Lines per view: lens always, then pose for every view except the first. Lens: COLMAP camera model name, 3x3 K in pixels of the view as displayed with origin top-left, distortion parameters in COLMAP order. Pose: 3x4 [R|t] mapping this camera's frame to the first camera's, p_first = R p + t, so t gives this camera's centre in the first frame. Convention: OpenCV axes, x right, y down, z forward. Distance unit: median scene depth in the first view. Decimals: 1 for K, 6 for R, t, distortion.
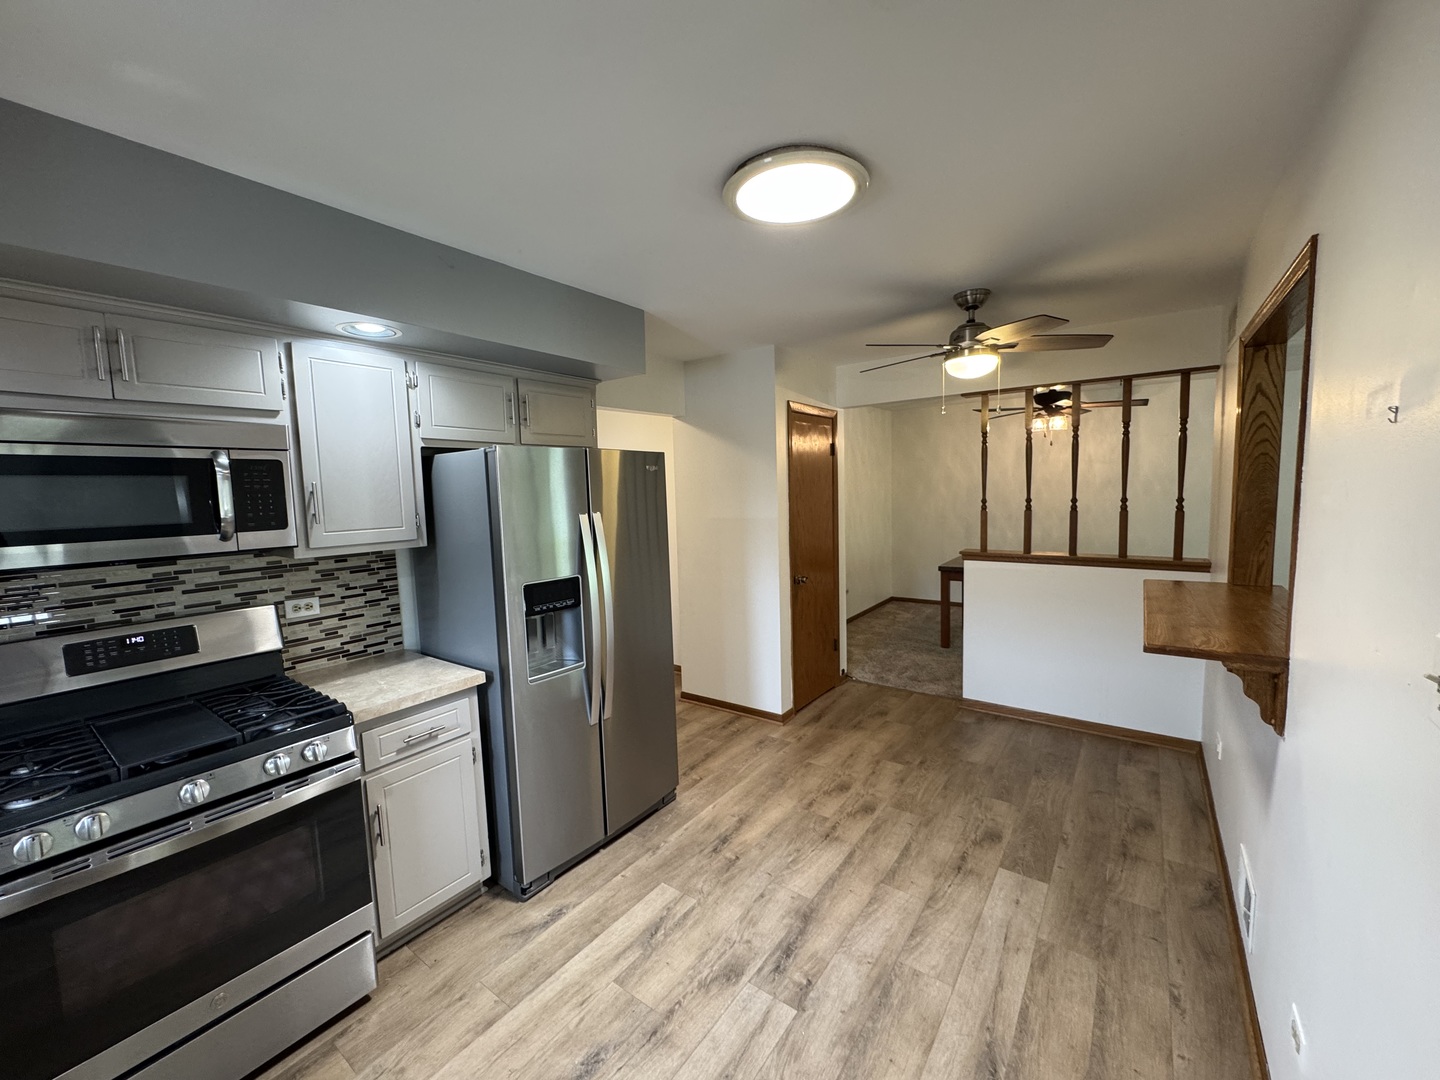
lens RADIAL K [[572.5, 0, 718.7], [0, 572.5, 544.4], [0, 0, 1]] dist [-0.007838, -0.000485]
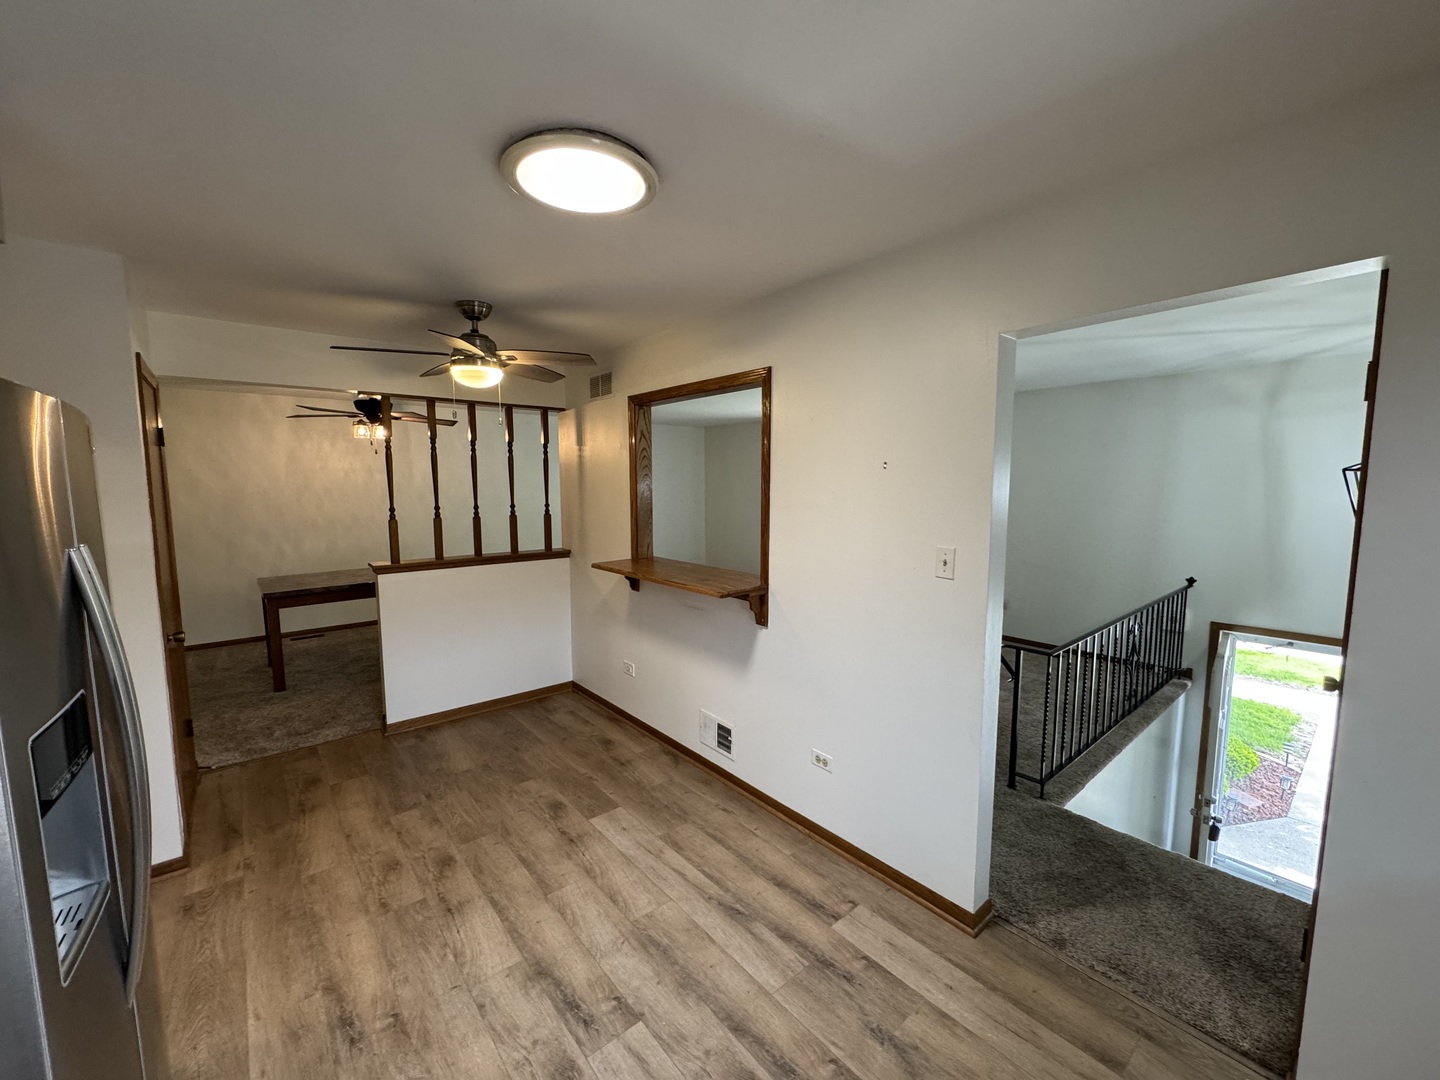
lens RADIAL K [[572.5, 0, 720.7], [0, 572.5, 540.4], [0, 0, 1]] dist [-0.007838, -0.000485]
pose [[0.229622, -0.068383, 0.970875, -0.515647], [0.093669, 0.994451, 0.047890, -0.030041], [-0.968762, 0.079944, 0.234753, 0.400431]]
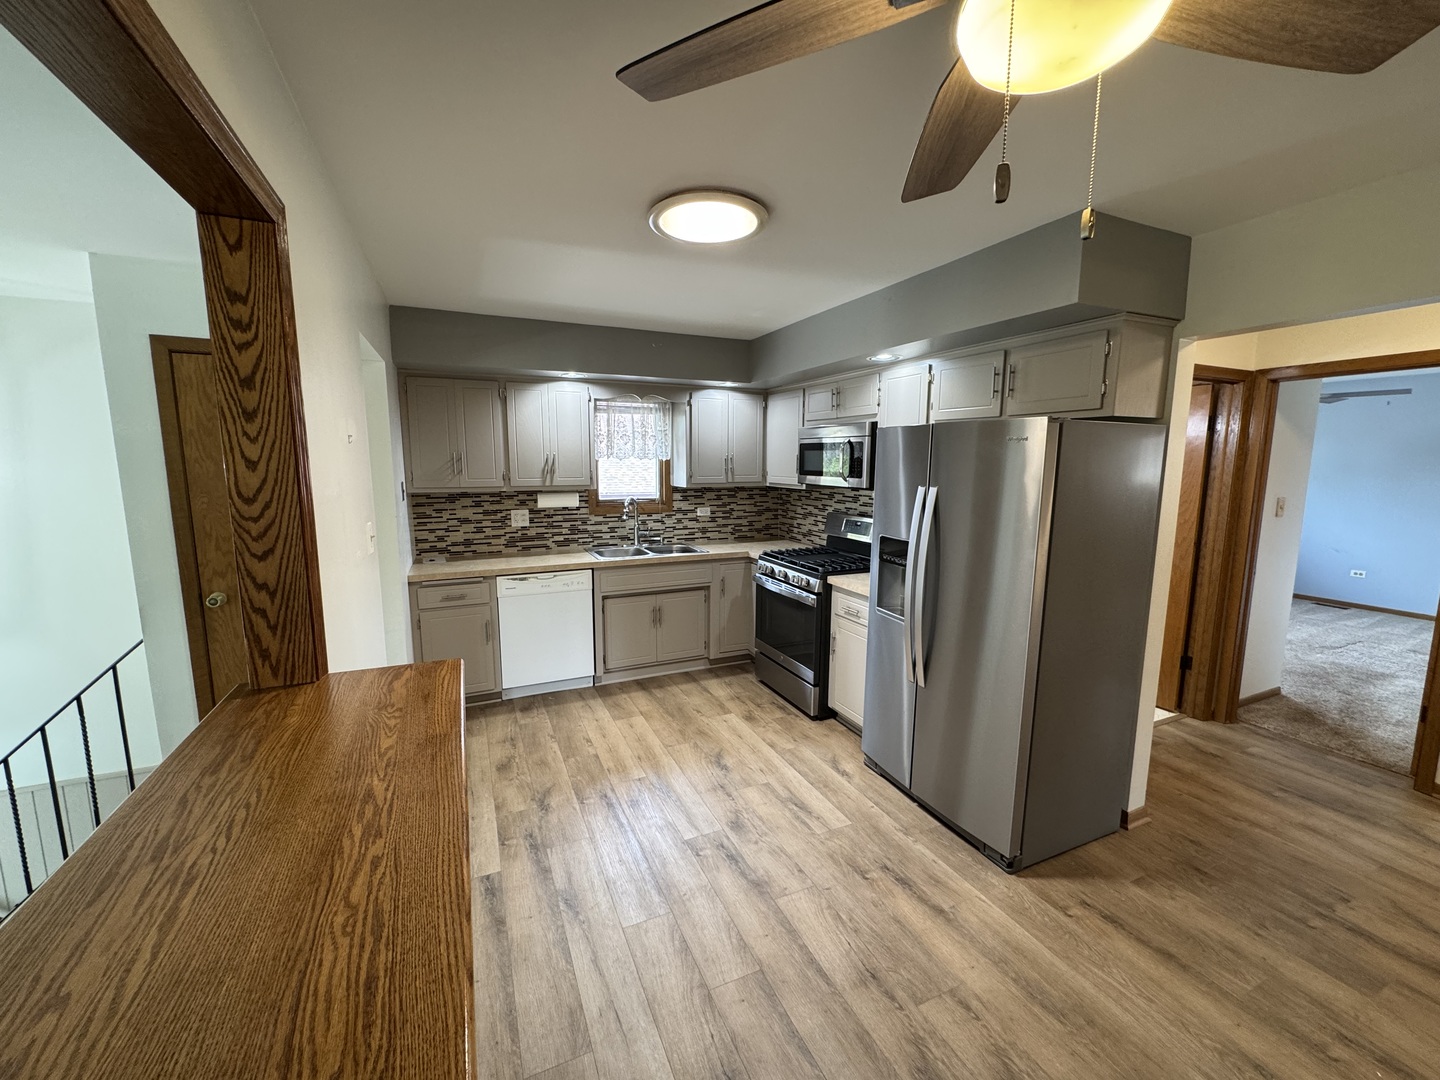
lens RADIAL K [[572.5, 0, 710.6], [0, 572.5, 537.8], [0, 0, 1]] dist [-0.007838, -0.000485]
pose [[-0.501391, 0.146219, -0.852776, 0.846325], [-0.073725, 0.974812, 0.210490, -0.146969], [0.862074, 0.168408, -0.477982, 1.130581]]
